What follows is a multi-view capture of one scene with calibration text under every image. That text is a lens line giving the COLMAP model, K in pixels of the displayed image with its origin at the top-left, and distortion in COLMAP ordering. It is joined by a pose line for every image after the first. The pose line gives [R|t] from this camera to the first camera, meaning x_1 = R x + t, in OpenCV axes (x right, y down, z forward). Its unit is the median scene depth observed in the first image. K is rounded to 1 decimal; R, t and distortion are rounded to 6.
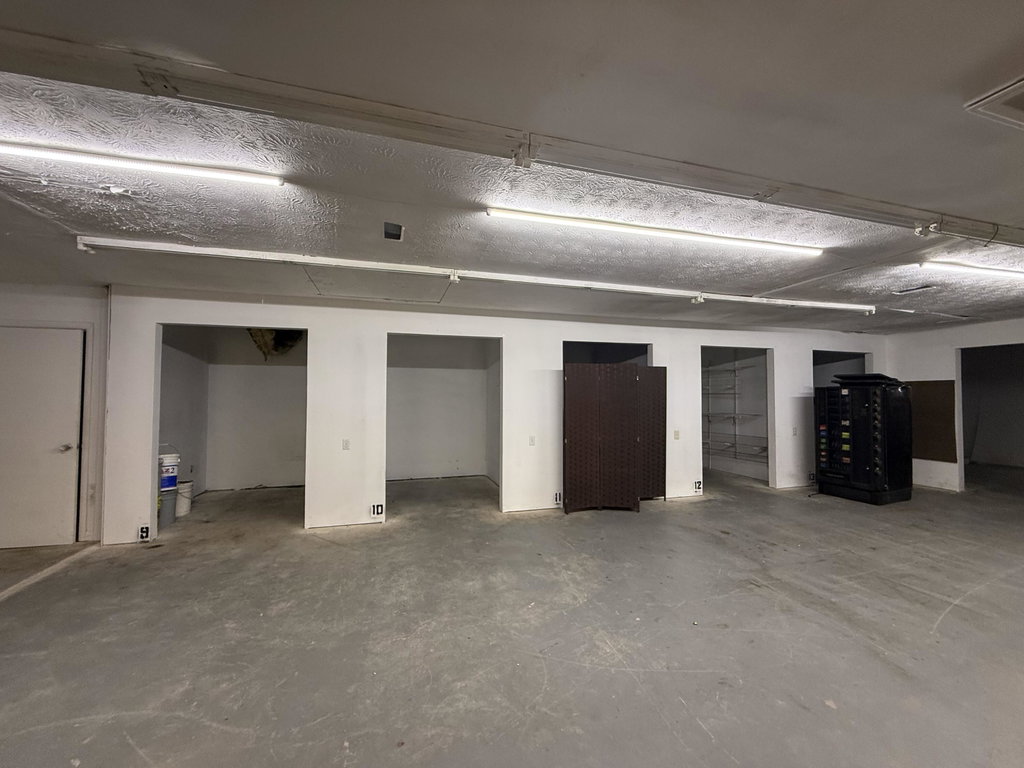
lens RADIAL K [[409.1, 0, 506.2], [0, 409.1, 384.1], [0, 0, 1]] dist [0.002187, -0.000111]
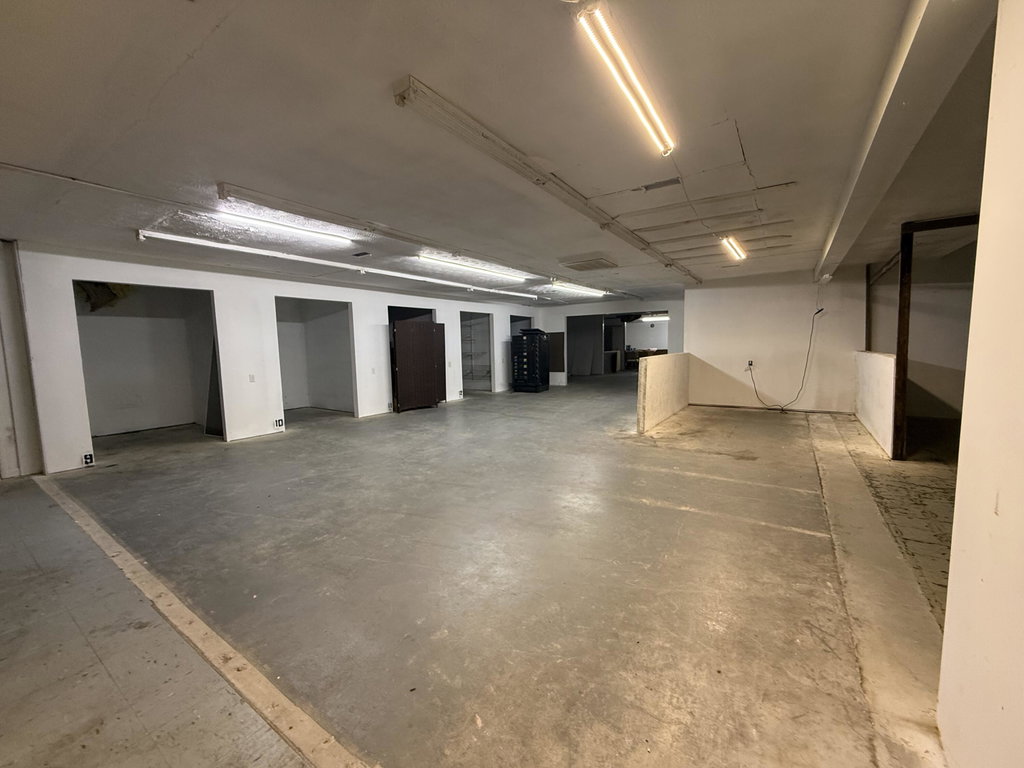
lens RADIAL K [[409.1, 0, 513.6], [0, 409.1, 382.5], [0, 0, 1]] dist [0.002187, -0.000111]
pose [[0.770049, -0.076647, 0.633363, -0.463329], [0.005216, 0.993480, 0.113886, 0.008386], [-0.637963, -0.084394, 0.765429, -0.472384]]
